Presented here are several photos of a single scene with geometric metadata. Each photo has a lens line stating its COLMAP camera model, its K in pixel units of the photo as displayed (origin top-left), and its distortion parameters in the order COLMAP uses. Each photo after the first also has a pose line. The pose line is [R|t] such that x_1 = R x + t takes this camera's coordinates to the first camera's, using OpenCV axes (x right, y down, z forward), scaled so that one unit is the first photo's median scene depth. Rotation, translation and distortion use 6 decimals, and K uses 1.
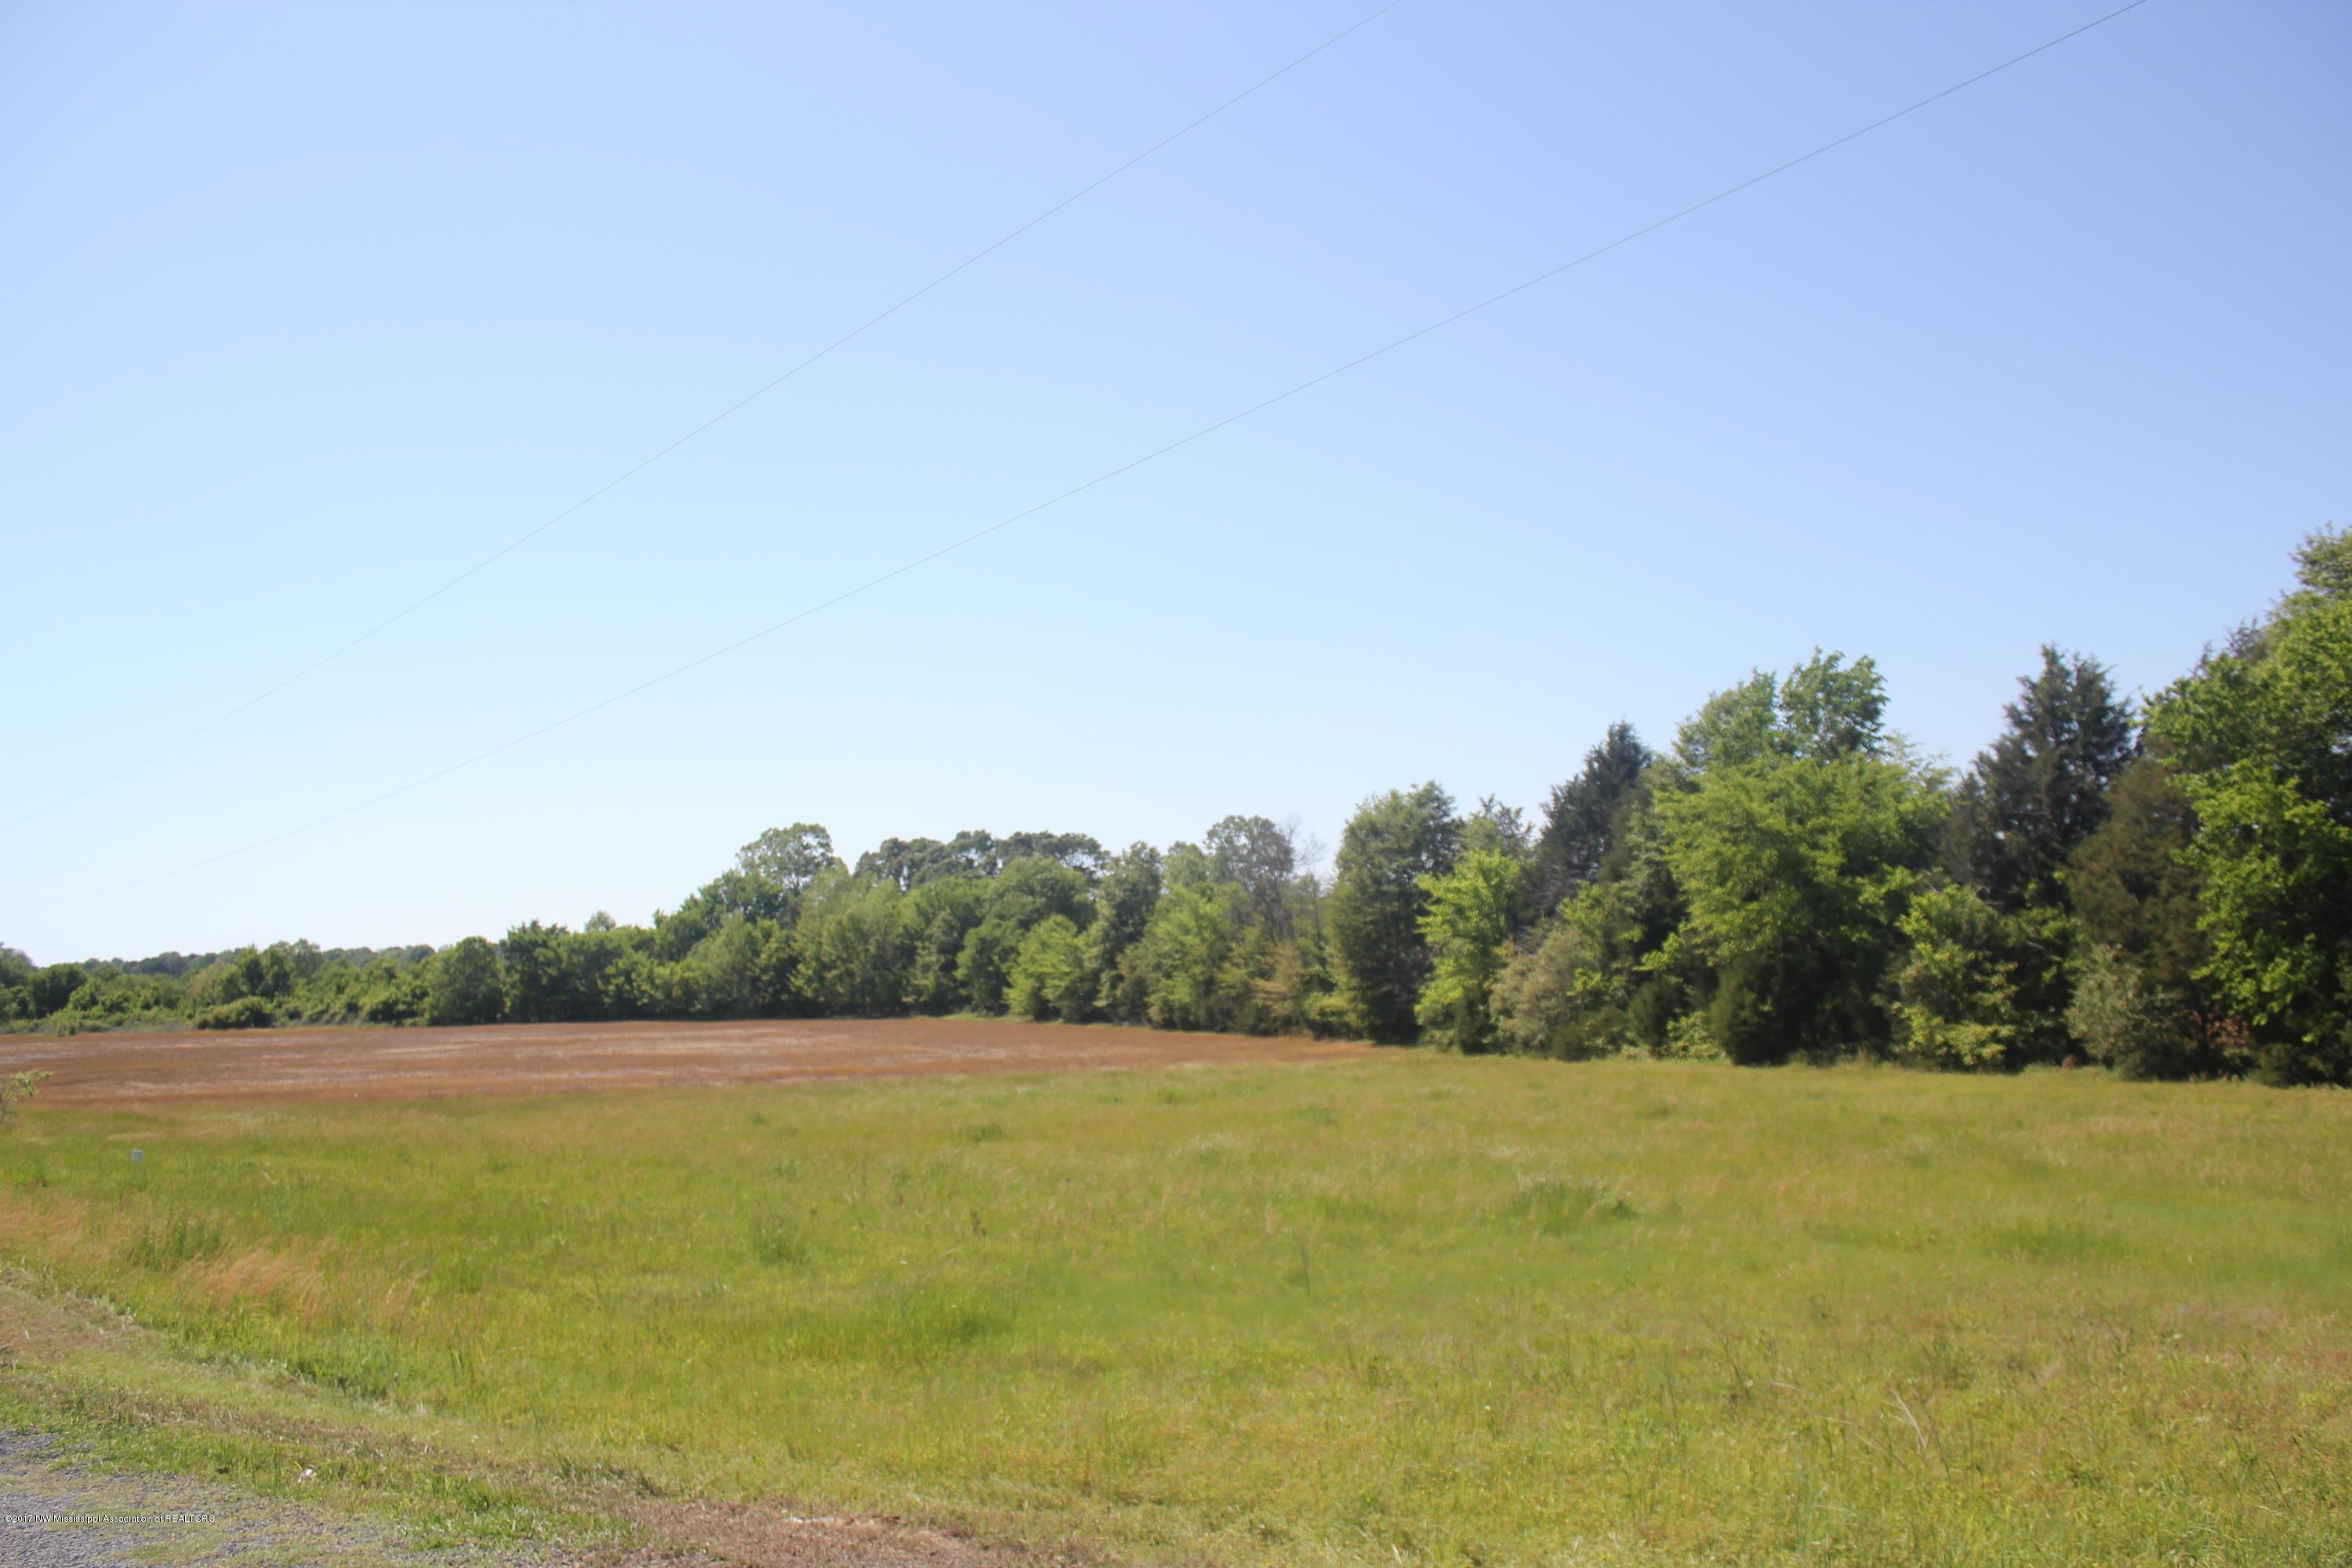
lens RADIAL K [[1974.1, 0, 1181.6], [0, 1974.1, 792.1], [0, 0, 1]] dist [-0.163242, 0.150155]
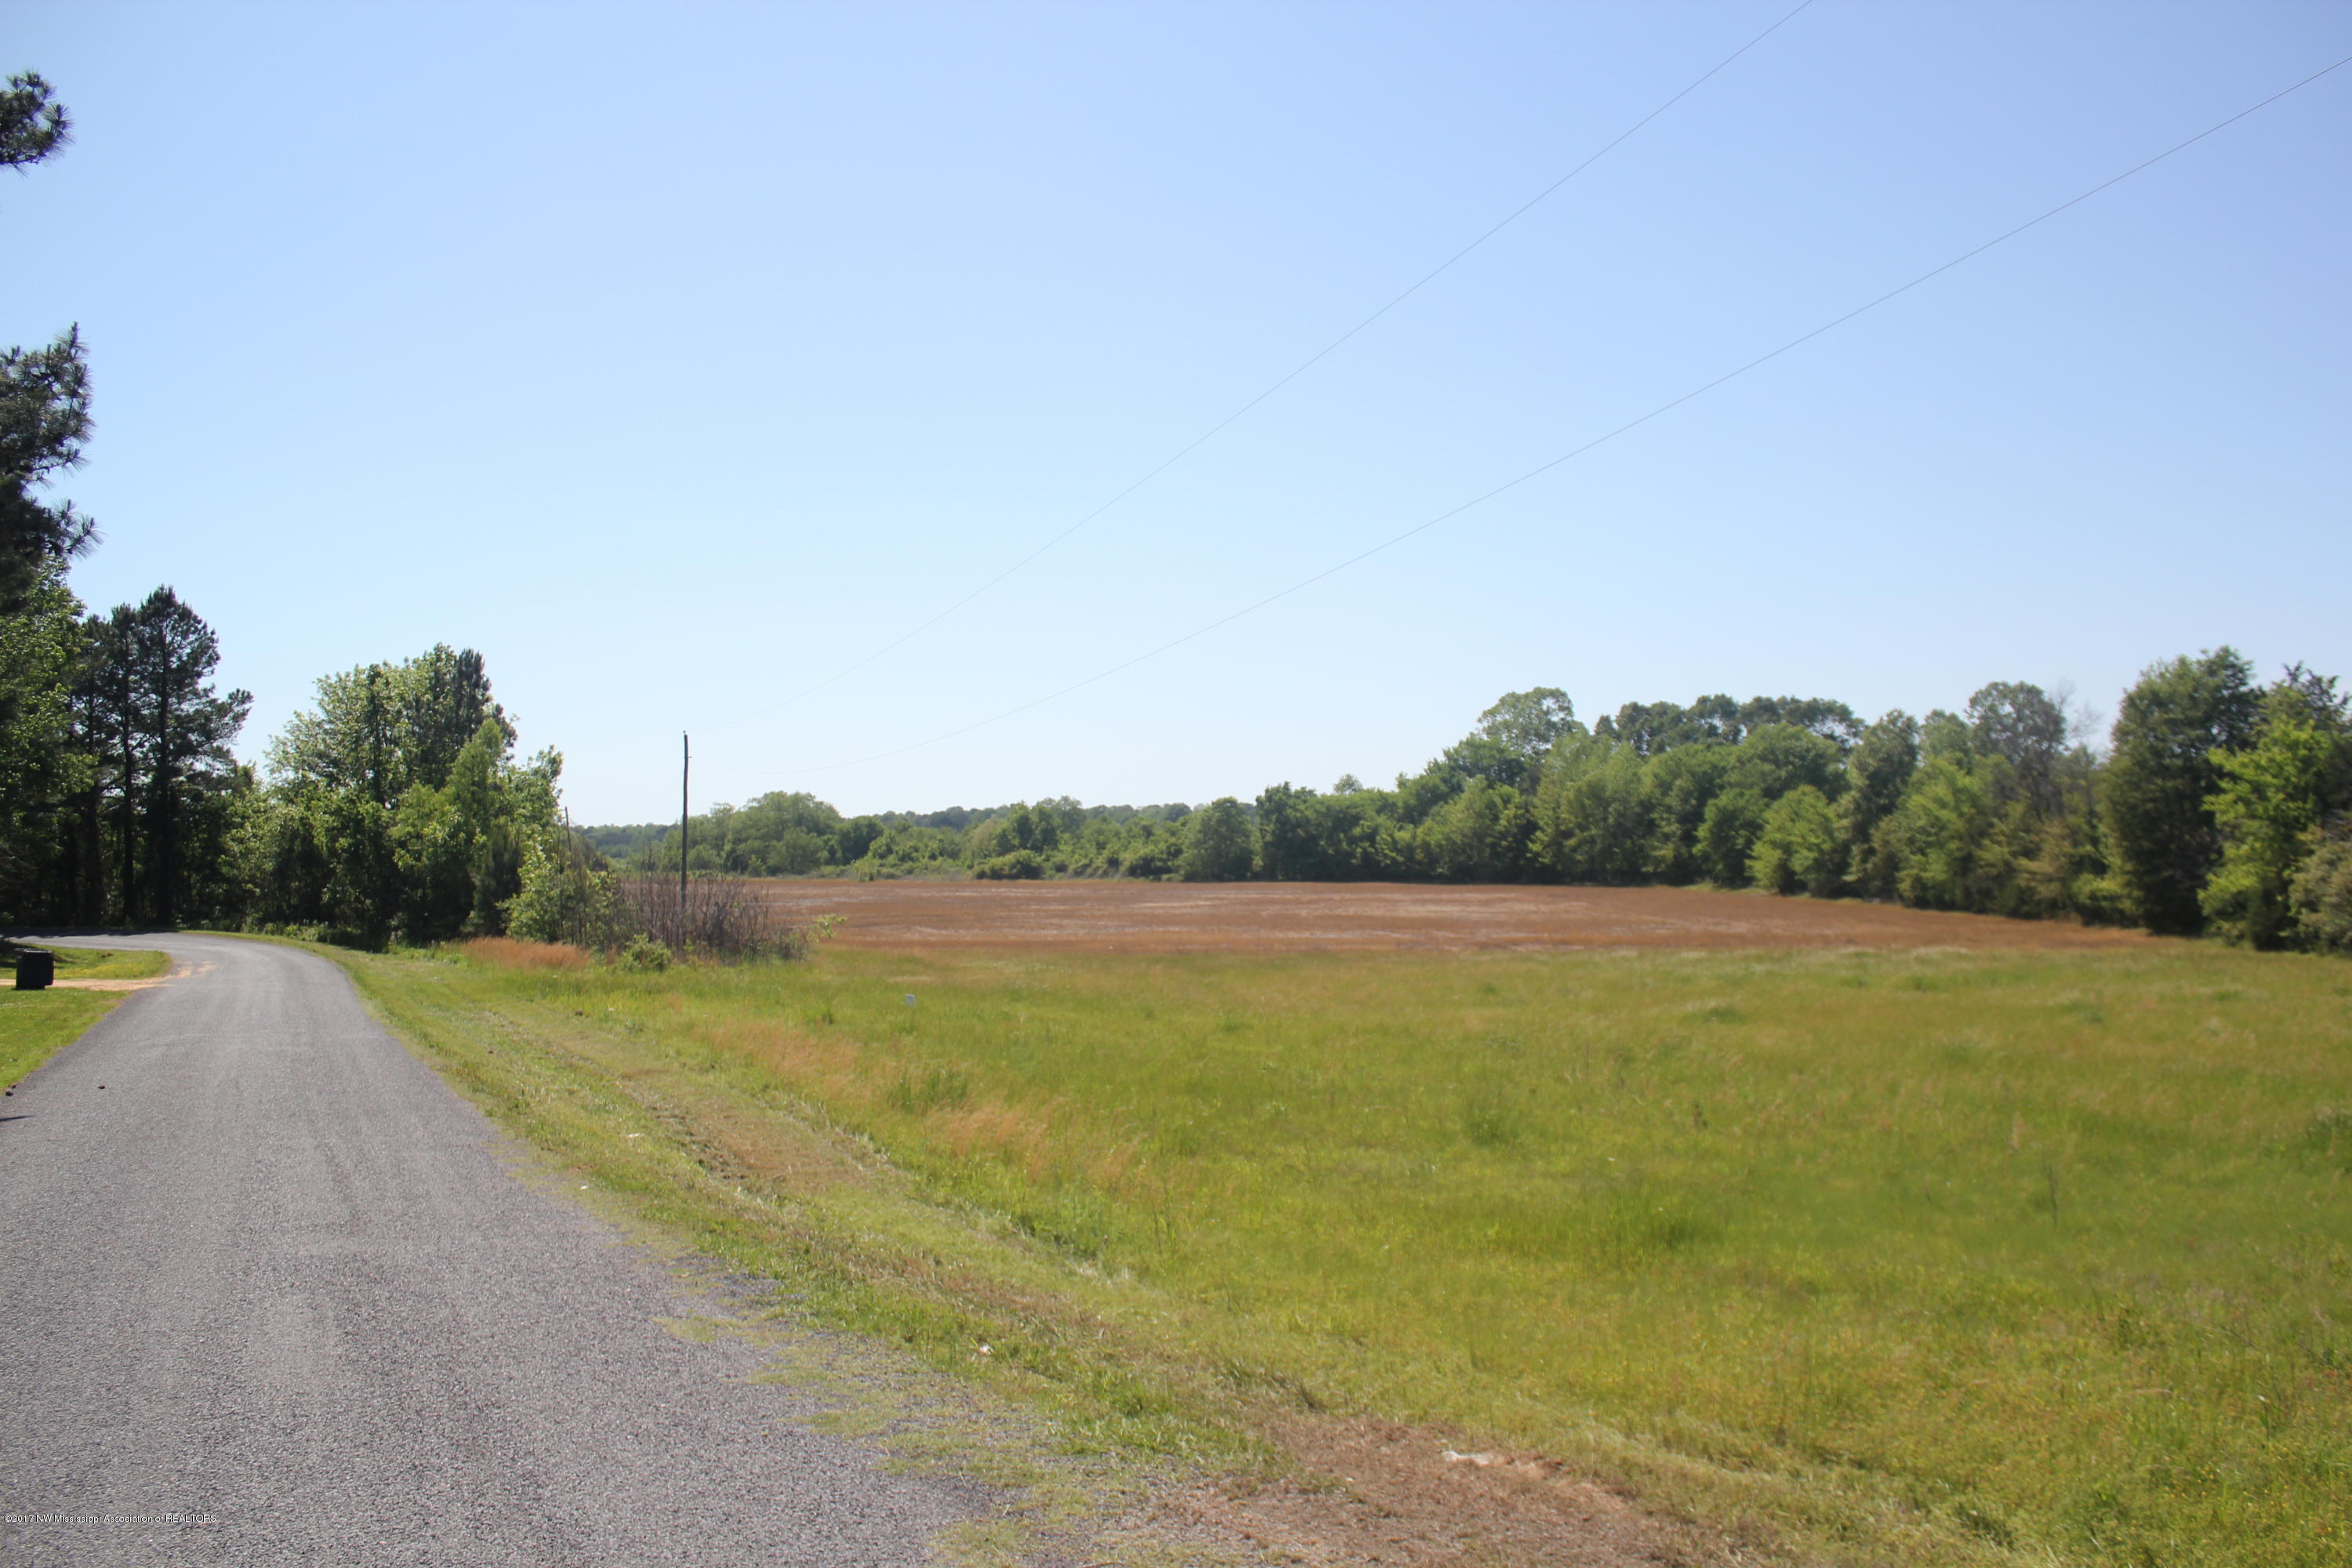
lens RADIAL K [[1978.5, 0, 1179.2], [0, 1978.5, 791.6], [0, 0, 1]] dist [-0.161037, 0.141029]
pose [[0.930349, 0.019677, -0.366146, 0.002444], [0.005586, 0.997683, 0.067809, -0.001822], [0.366632, -0.065131, 0.928083, 0.011592]]
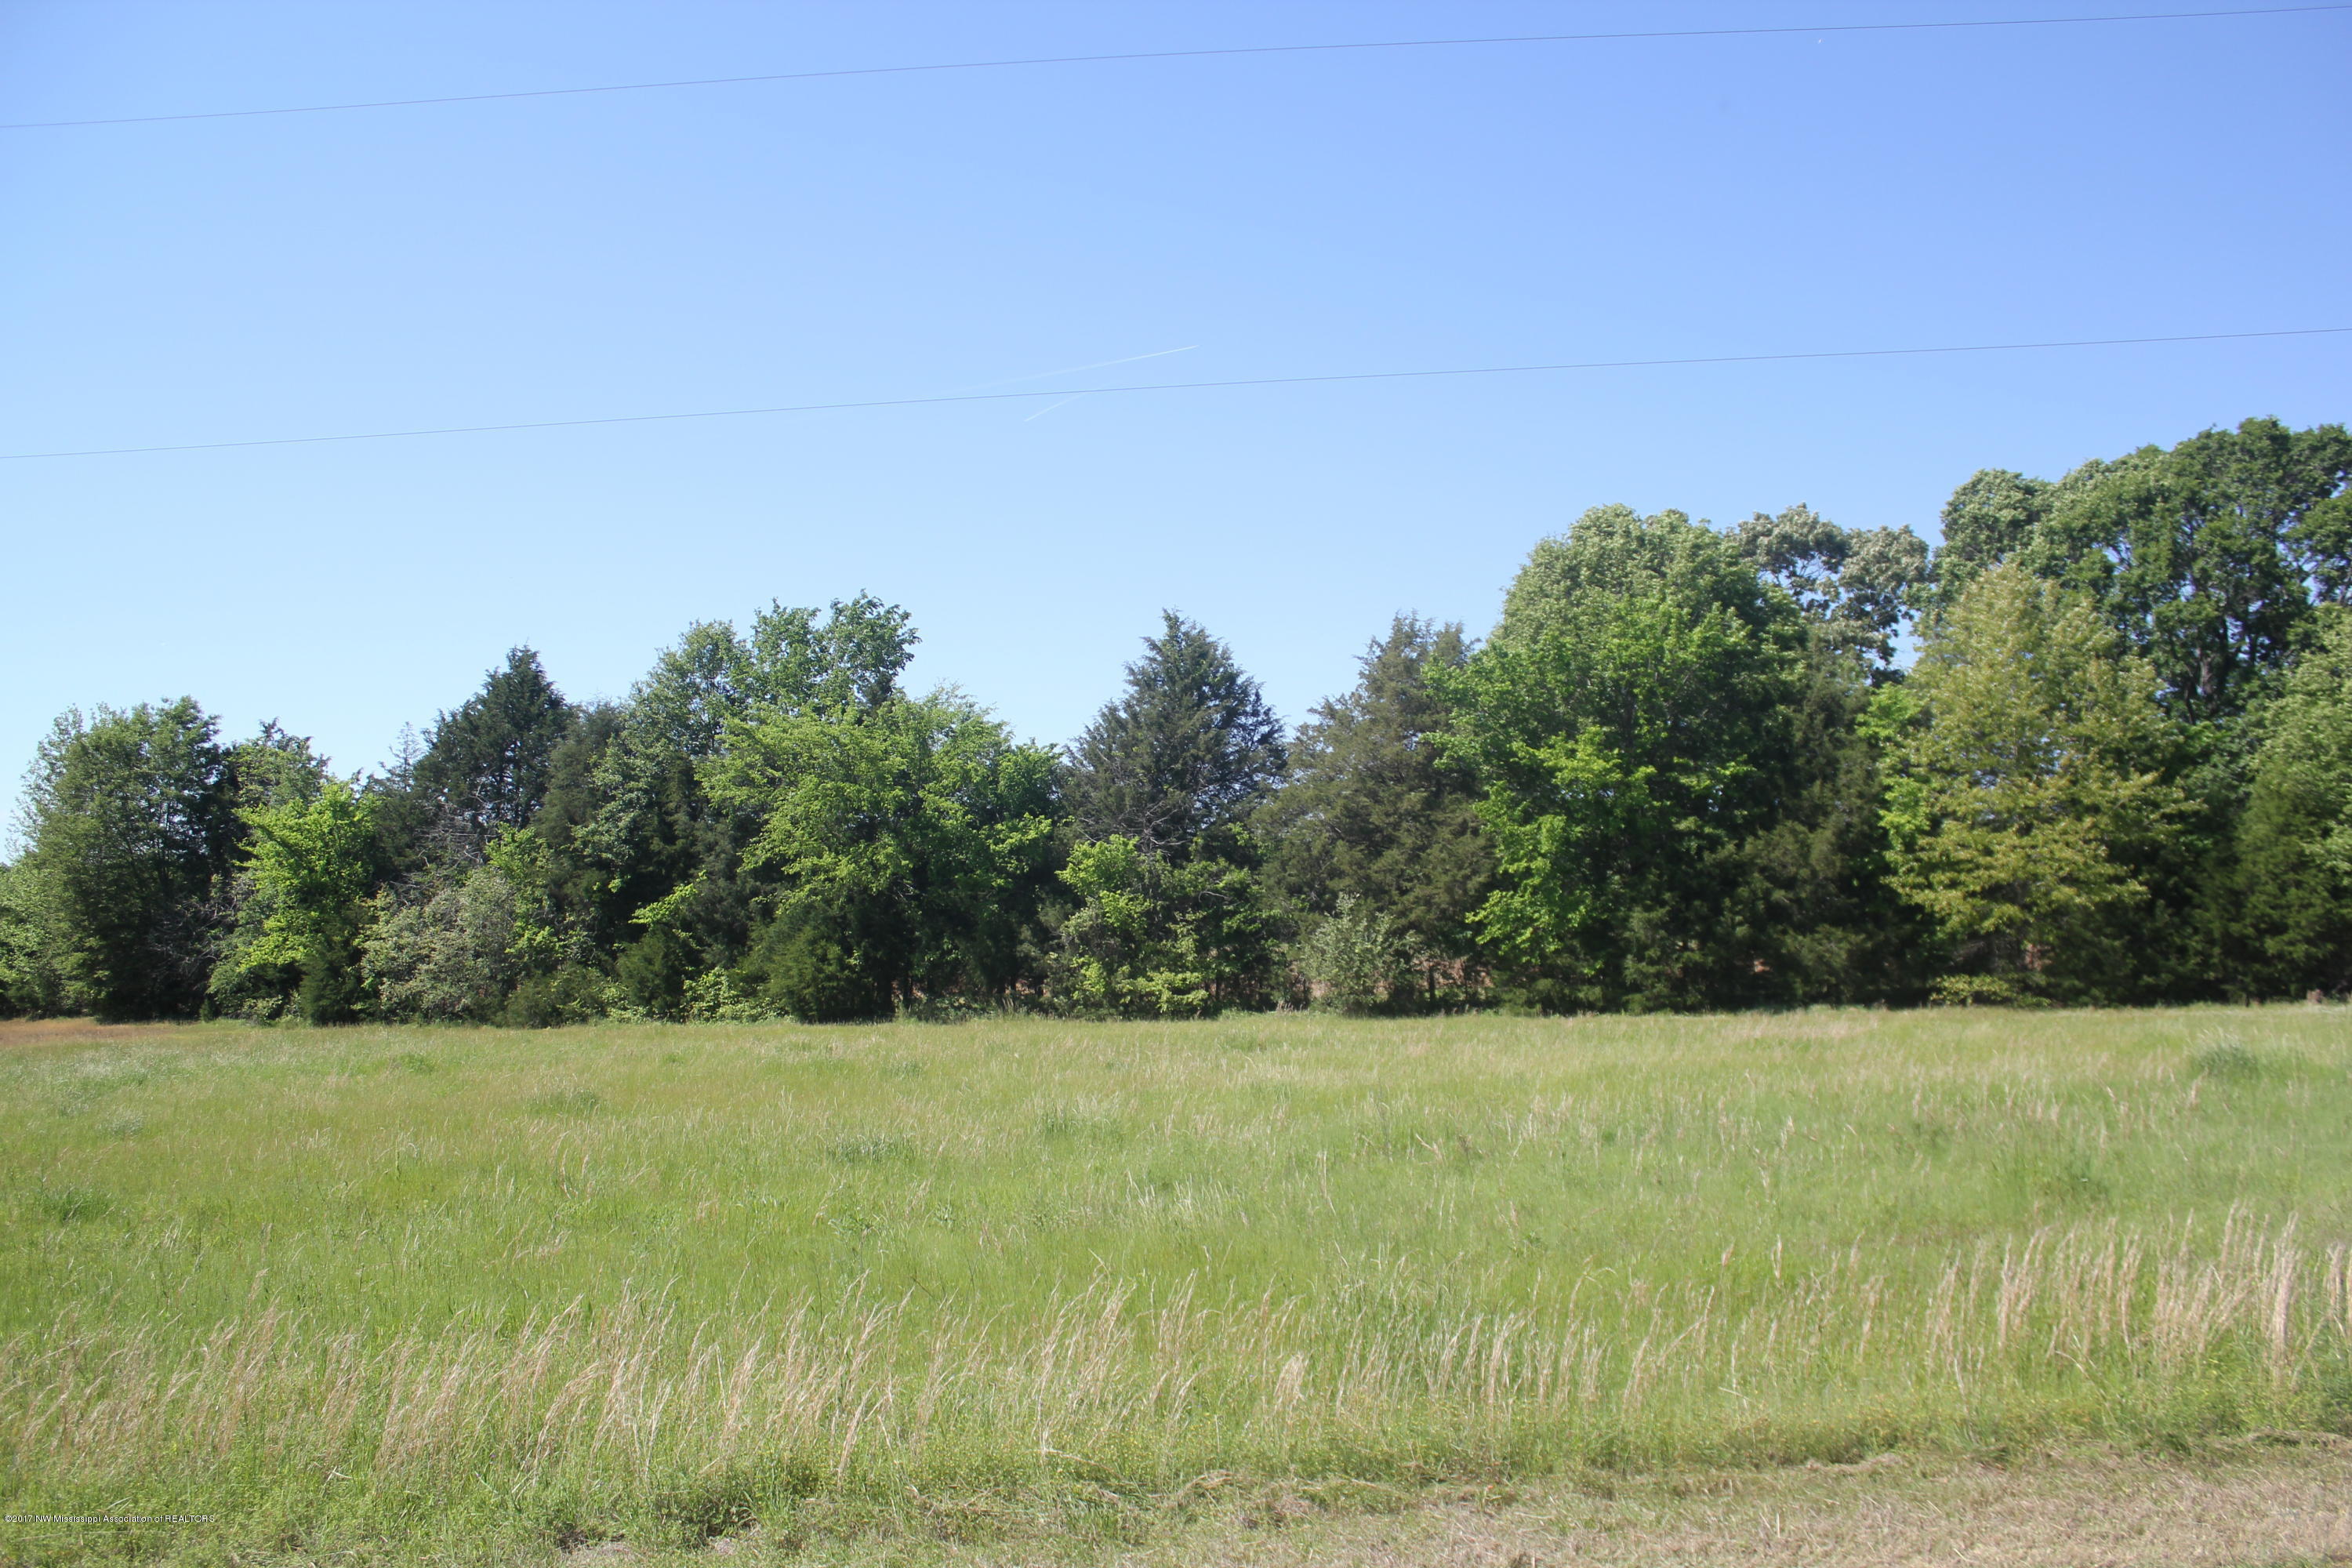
lens RADIAL K [[1978.5, 0, 1179.2], [0, 1978.5, 791.6], [0, 0, 1]] dist [-0.161037, 0.141029]
pose [[0.653307, 0.063171, 0.754453, -0.336246], [-0.063989, 0.997554, -0.028117, 0.050231], [-0.754384, -0.029908, 0.655752, 0.292291]]
